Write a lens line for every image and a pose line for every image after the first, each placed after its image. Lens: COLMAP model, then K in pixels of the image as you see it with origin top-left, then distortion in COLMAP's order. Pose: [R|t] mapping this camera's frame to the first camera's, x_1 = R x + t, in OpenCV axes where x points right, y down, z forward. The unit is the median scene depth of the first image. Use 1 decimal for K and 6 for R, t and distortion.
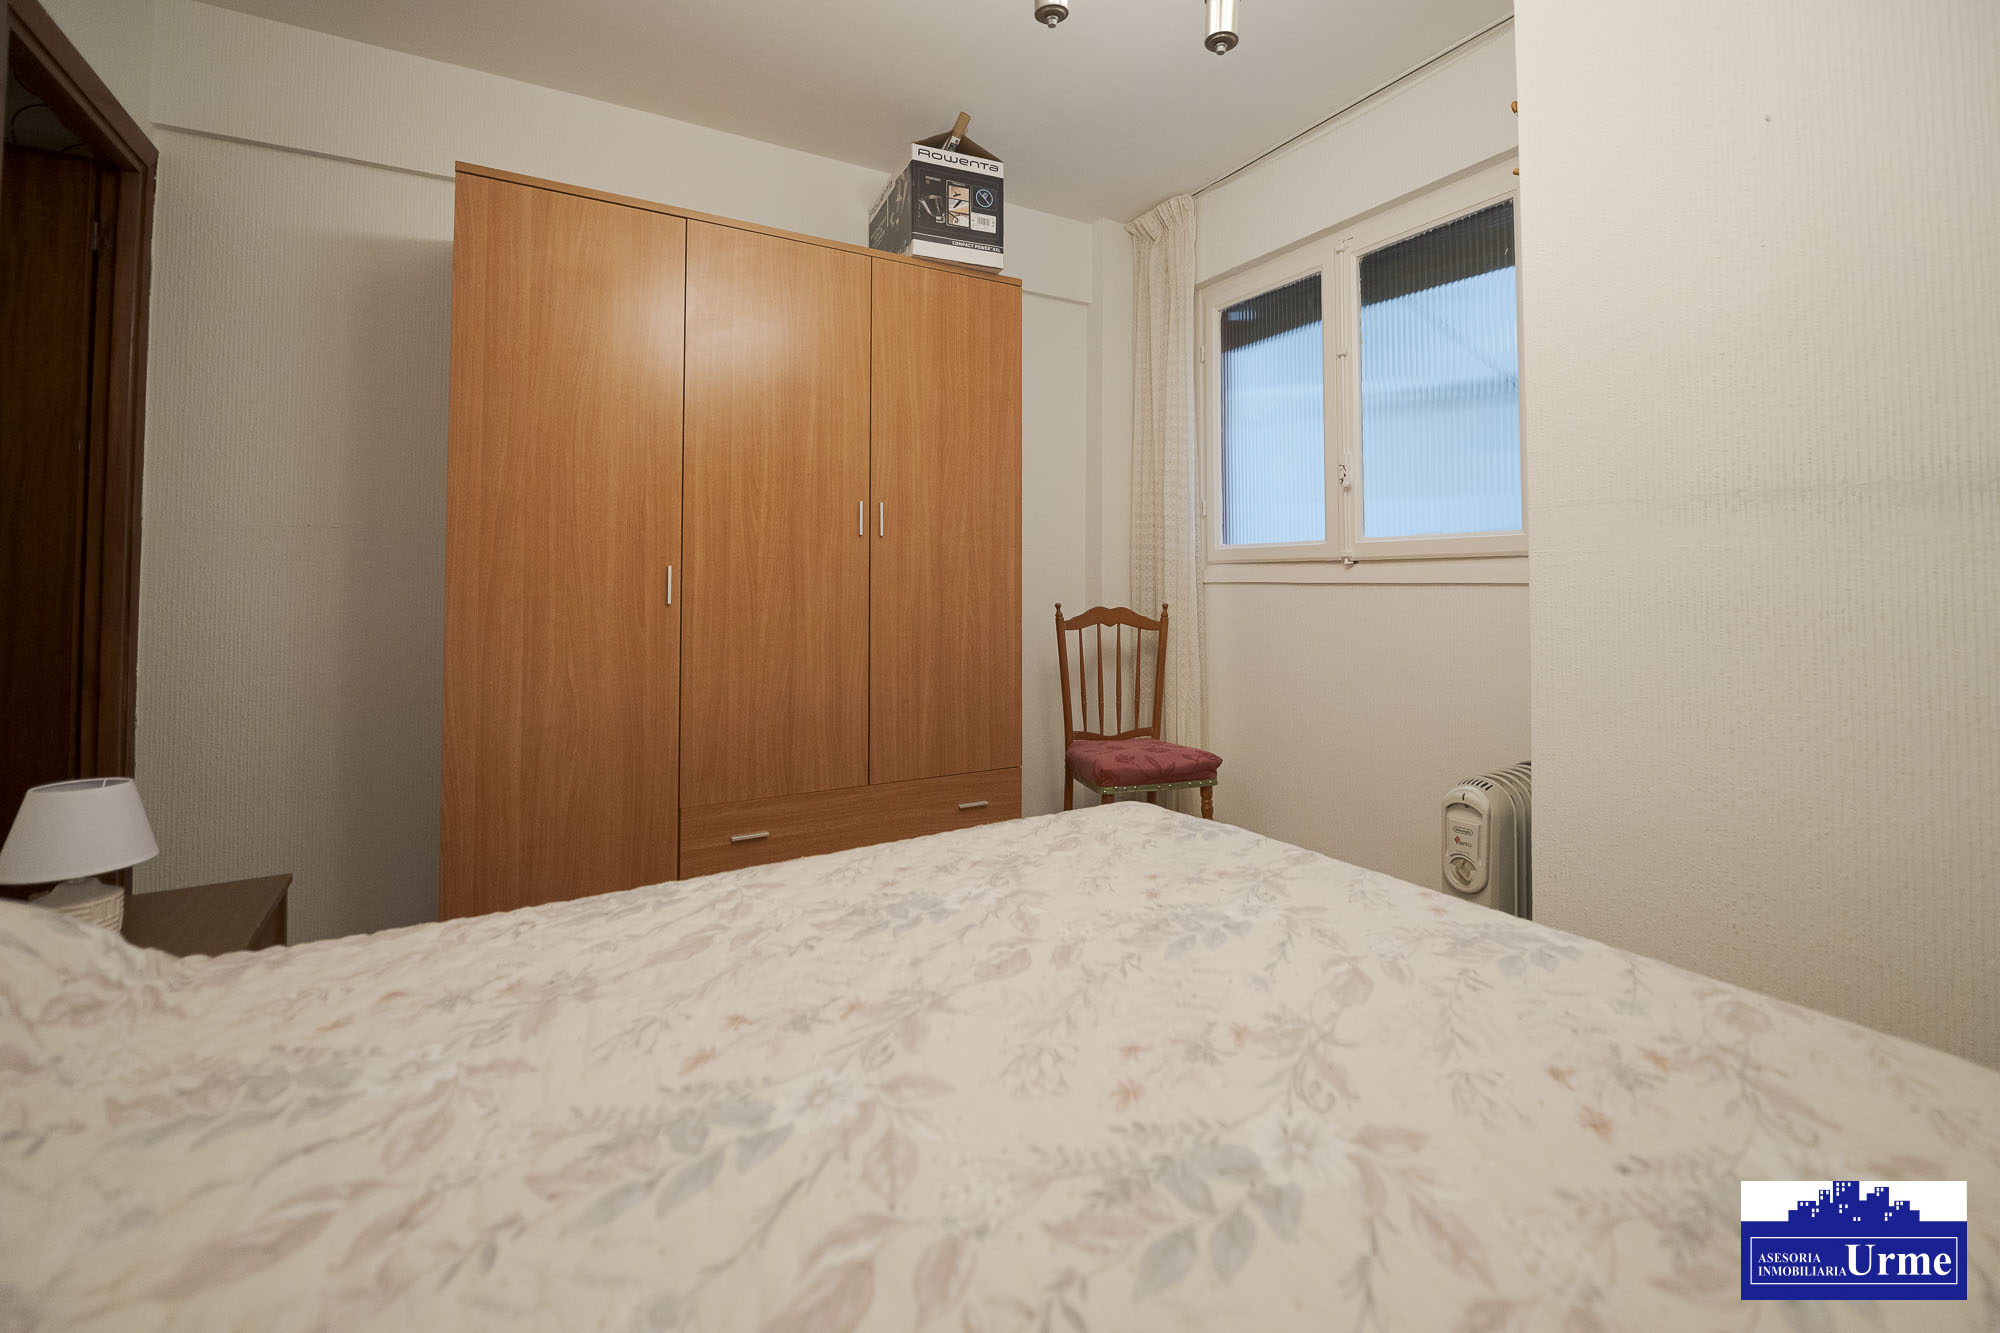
lens RADIAL K [[848.8, 0, 995.9], [0, 848.8, 561.5], [0, 0, 1]] dist [0.000020, -0.000054]
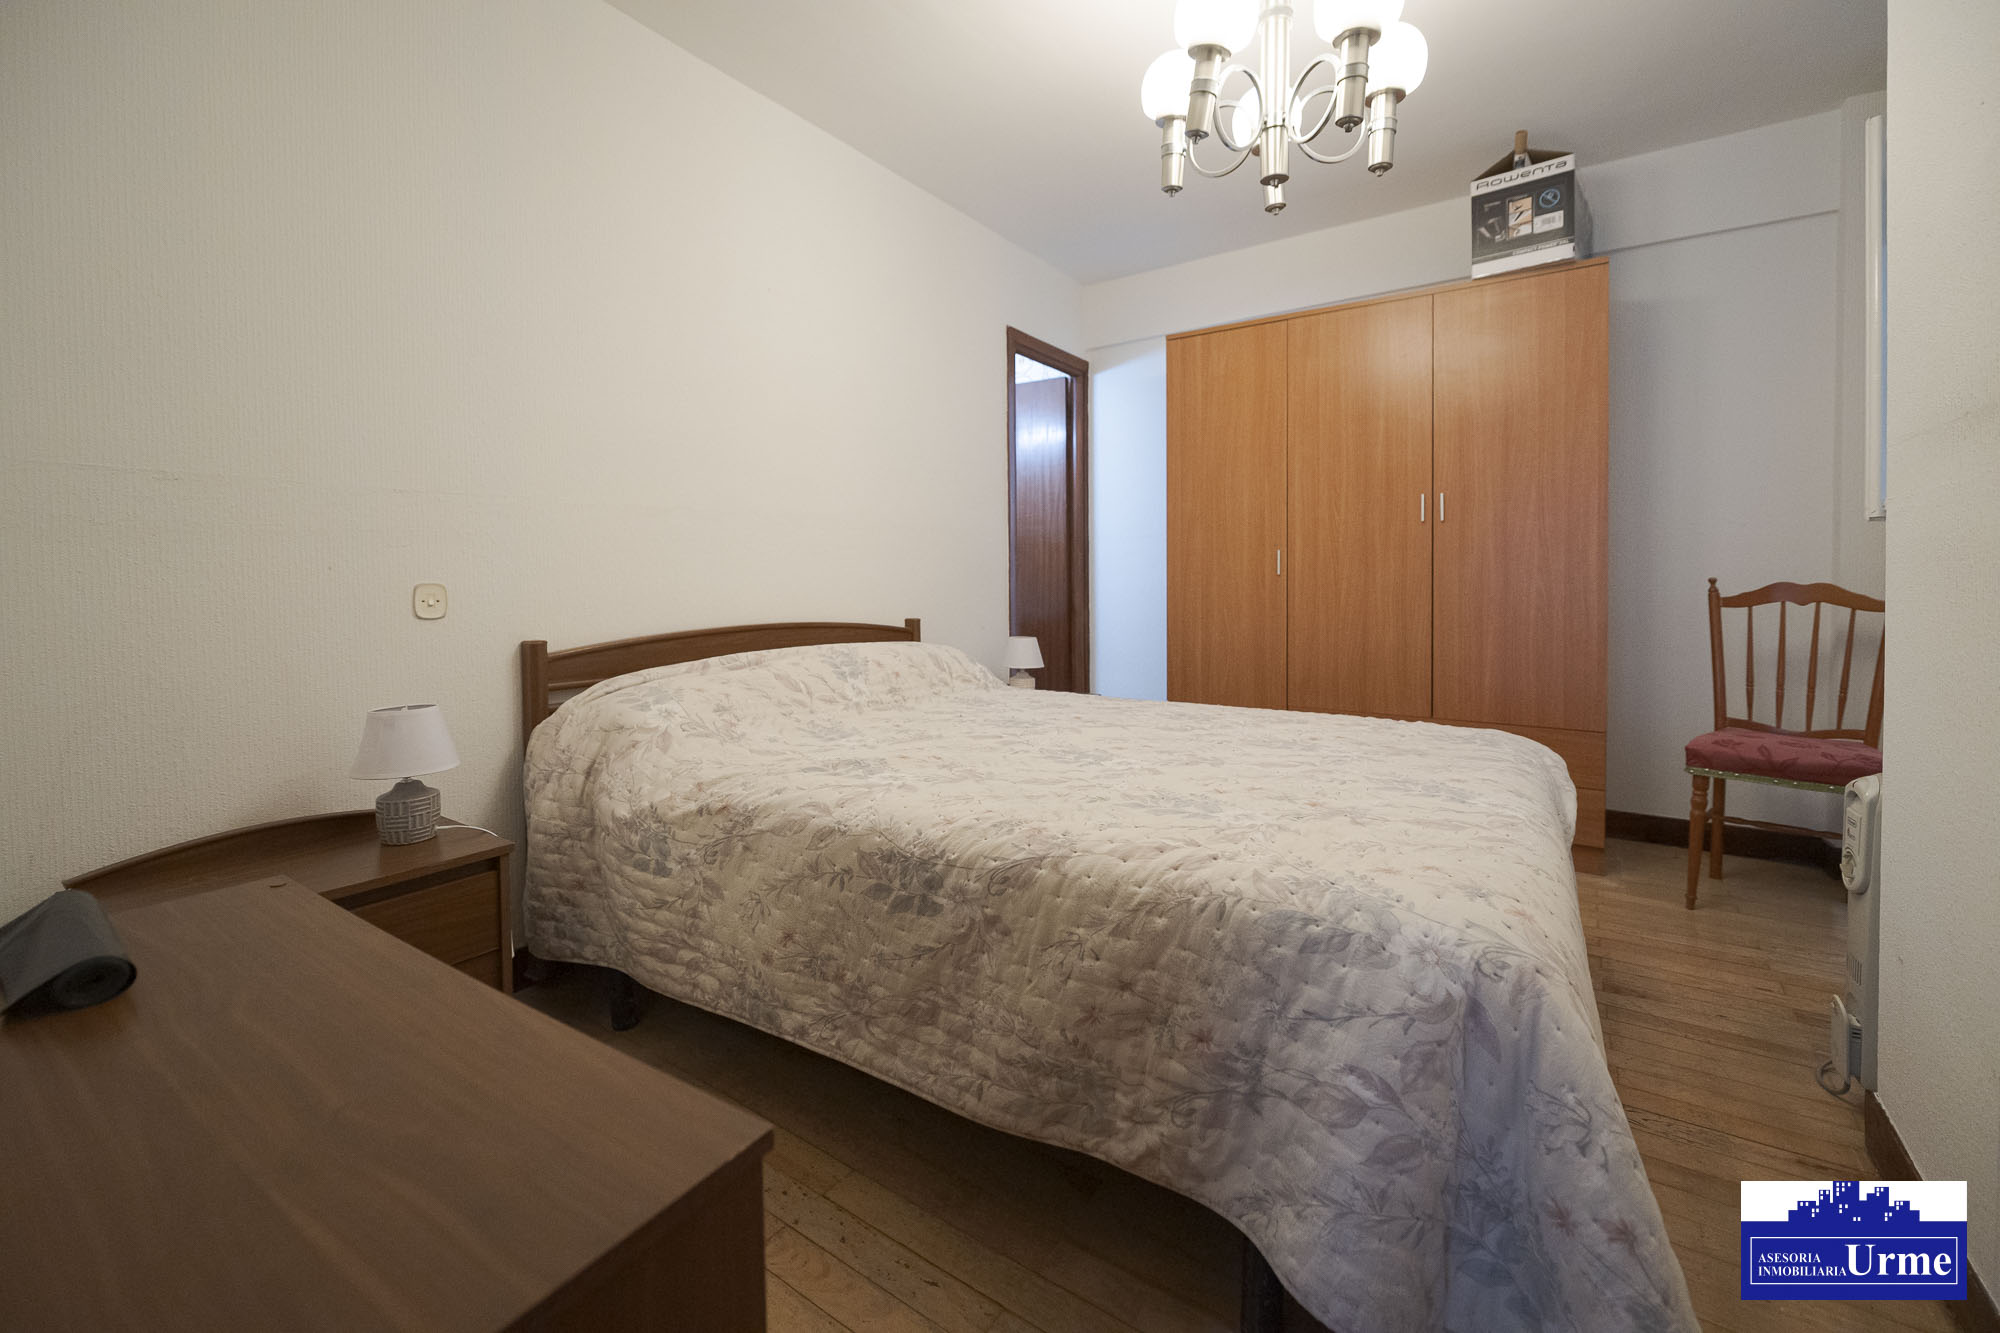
lens RADIAL K [[814.4, 0, 992.0], [0, 814.4, 625.7], [0, 0, 1]] dist [-0.011975, -0.000431]
pose [[0.428672, 0.050327, -0.902058, 0.637035], [0.028562, 0.997193, 0.069207, 0.021602], [0.903009, -0.055432, 0.426031, -0.105521]]
